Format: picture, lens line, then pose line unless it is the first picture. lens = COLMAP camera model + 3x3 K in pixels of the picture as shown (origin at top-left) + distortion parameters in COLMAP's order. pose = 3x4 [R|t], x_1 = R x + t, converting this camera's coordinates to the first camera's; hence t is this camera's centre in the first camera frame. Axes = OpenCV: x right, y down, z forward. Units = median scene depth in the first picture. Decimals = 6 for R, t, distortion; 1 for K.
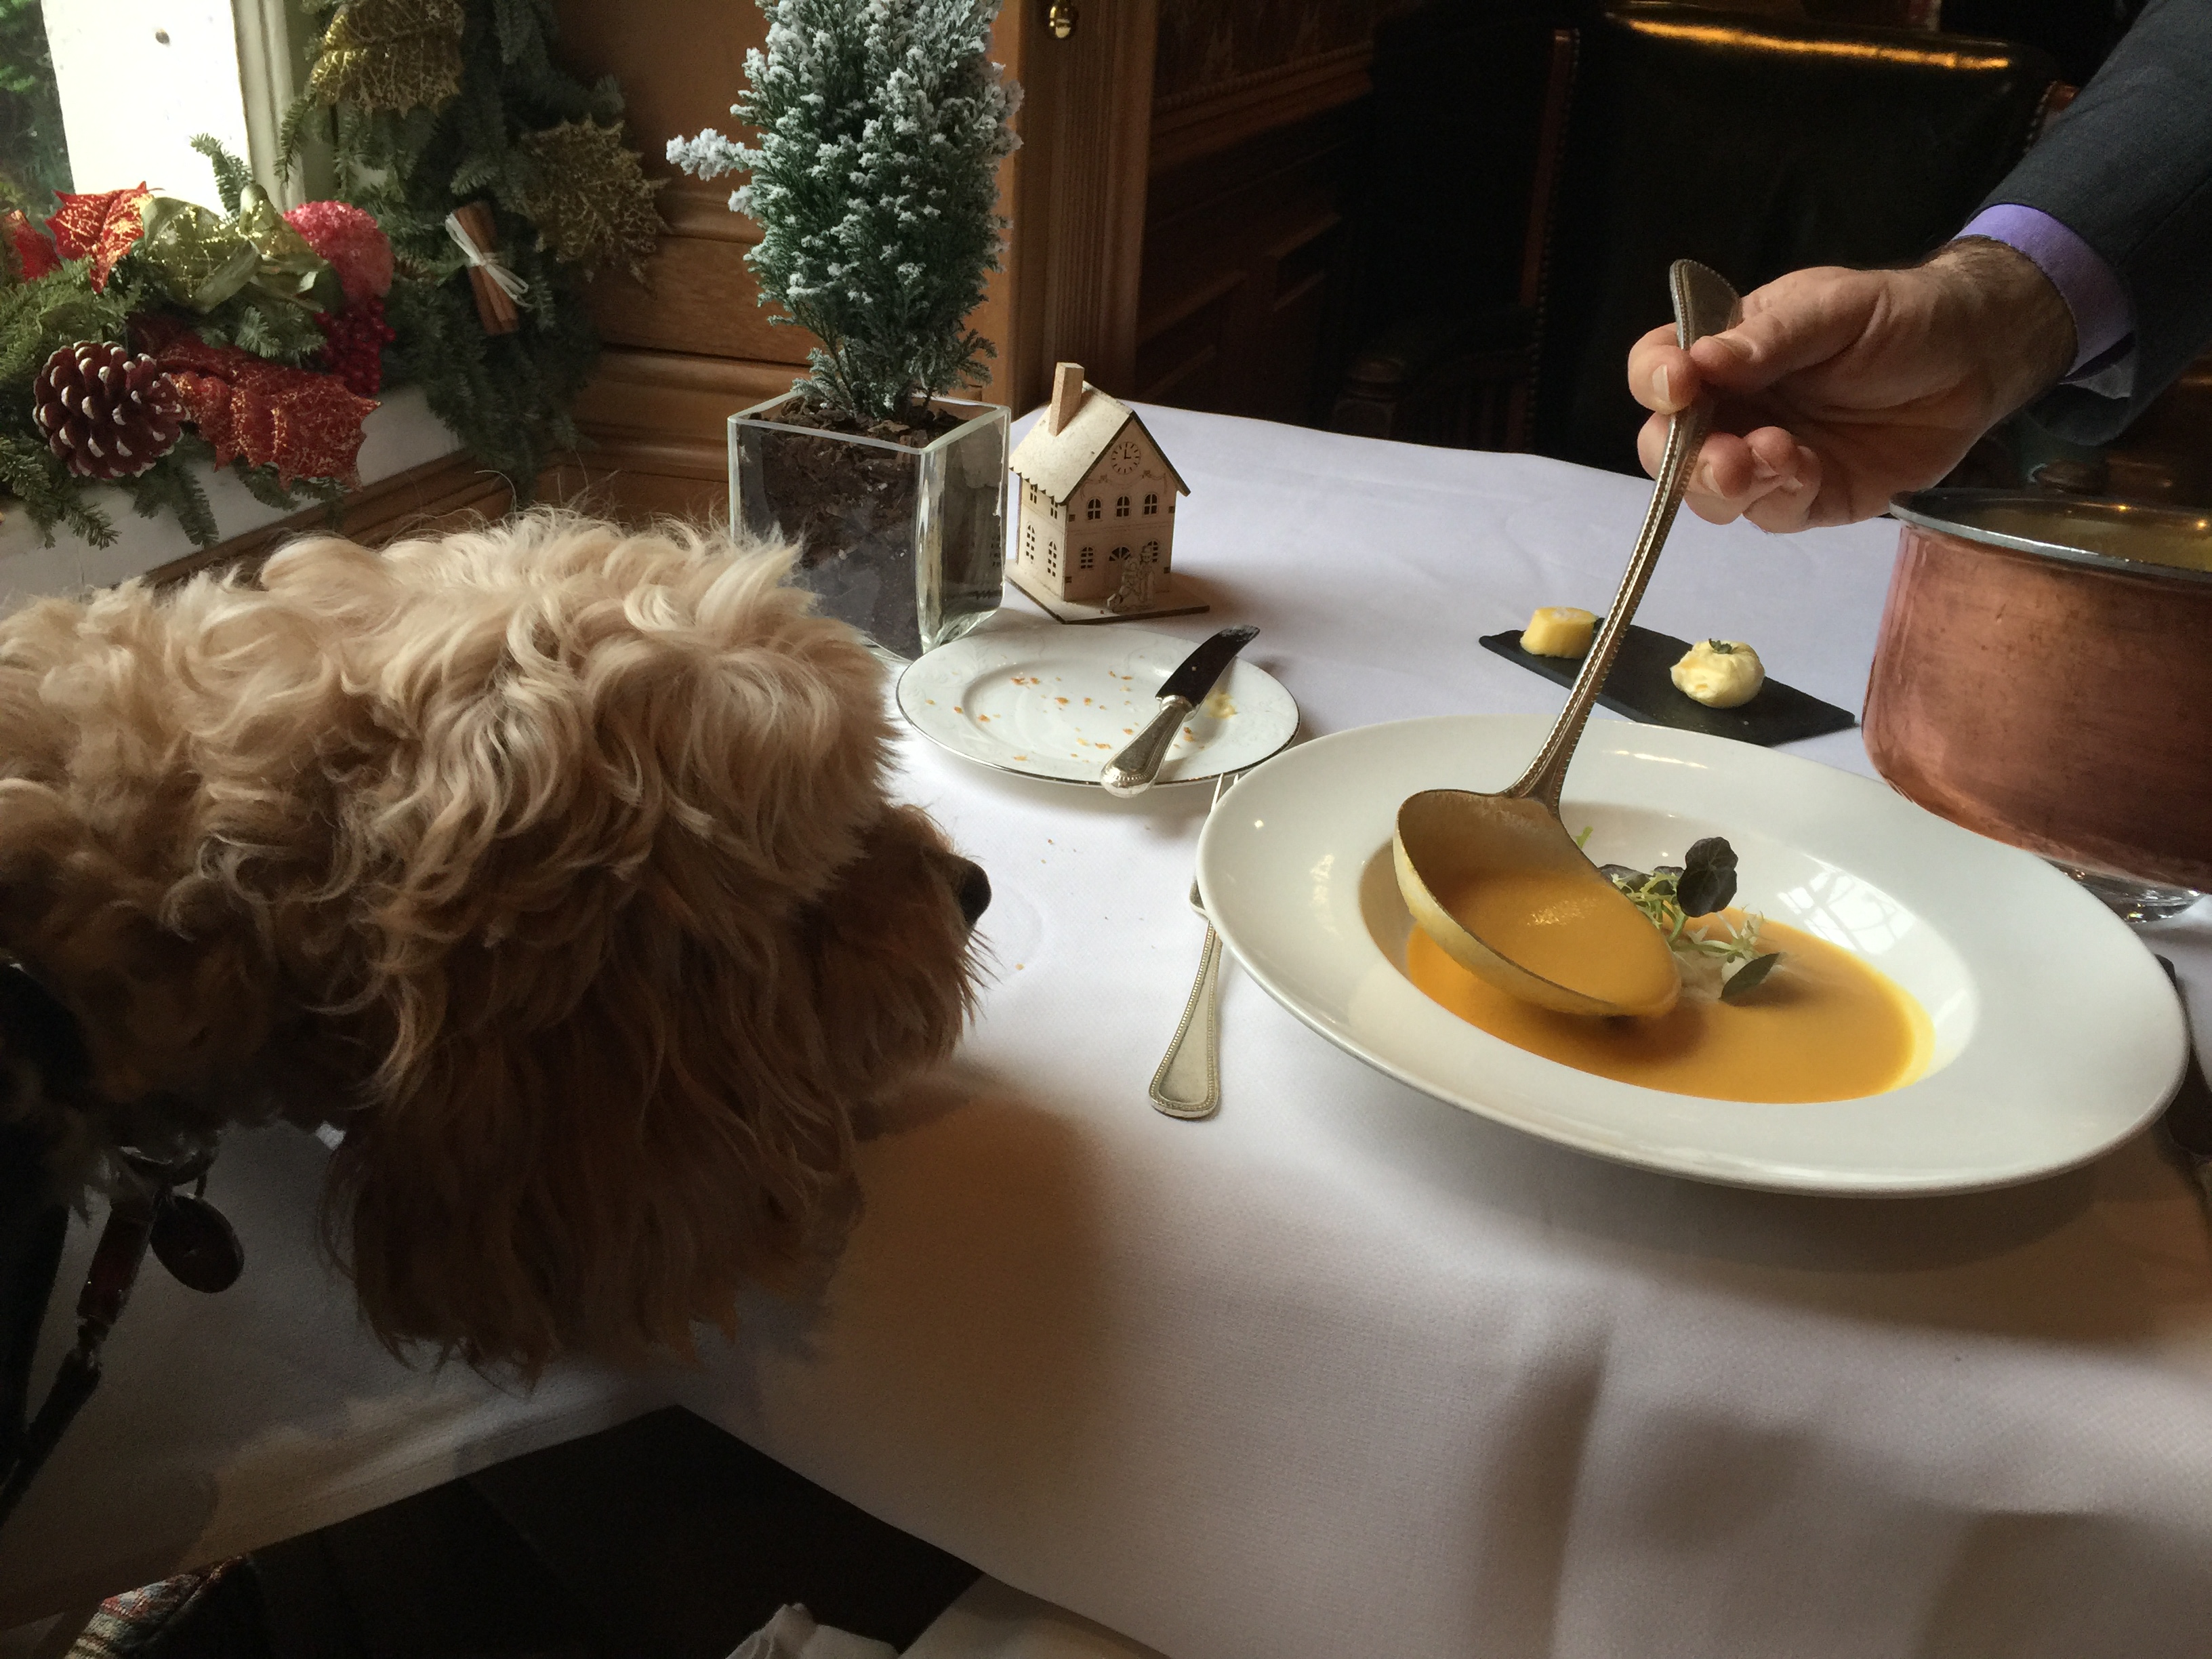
lens RADIAL K [[1935.1, 0, 1106.0], [0, 1935.1, 829.5], [0, 0, 1]] dist [0.107528, -0.148455]
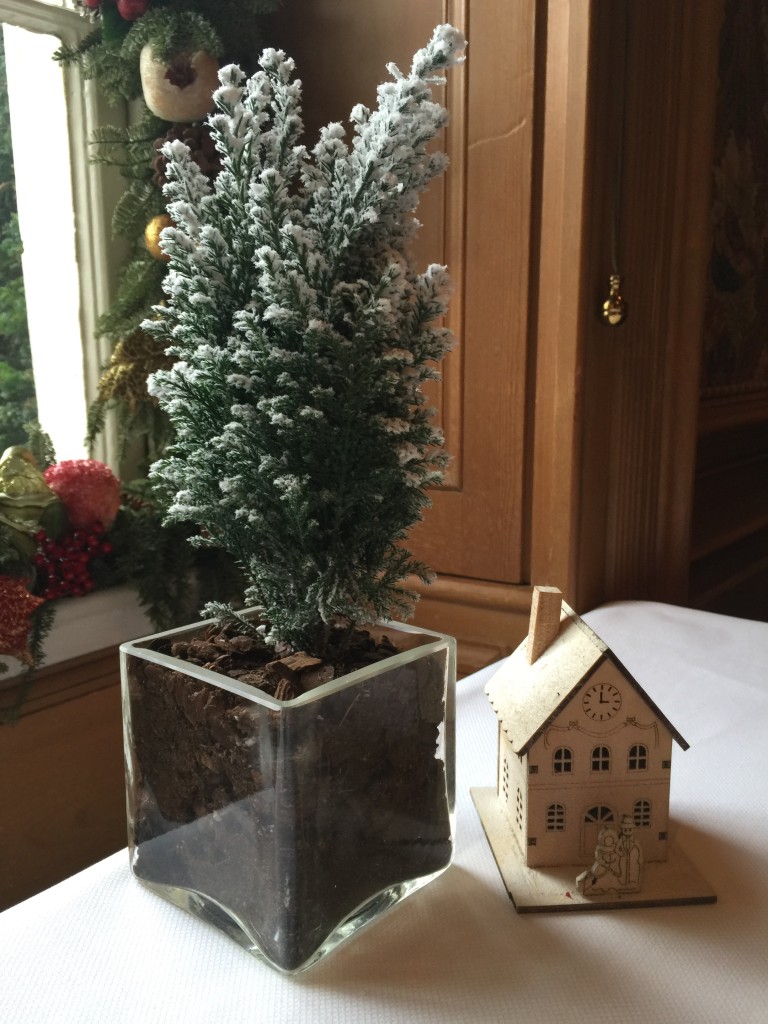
lens RADIAL K [[895.8, 0, 384.0], [0, 895.8, 512.0], [0, 0, 1]] dist [0.107528, -0.148455]
pose [[0.931761, 0.000296, -0.363071, 0.063713], [-0.101851, 0.960060, -0.260599, -0.159051], [0.348493, 0.279795, 0.894577, 0.598493]]
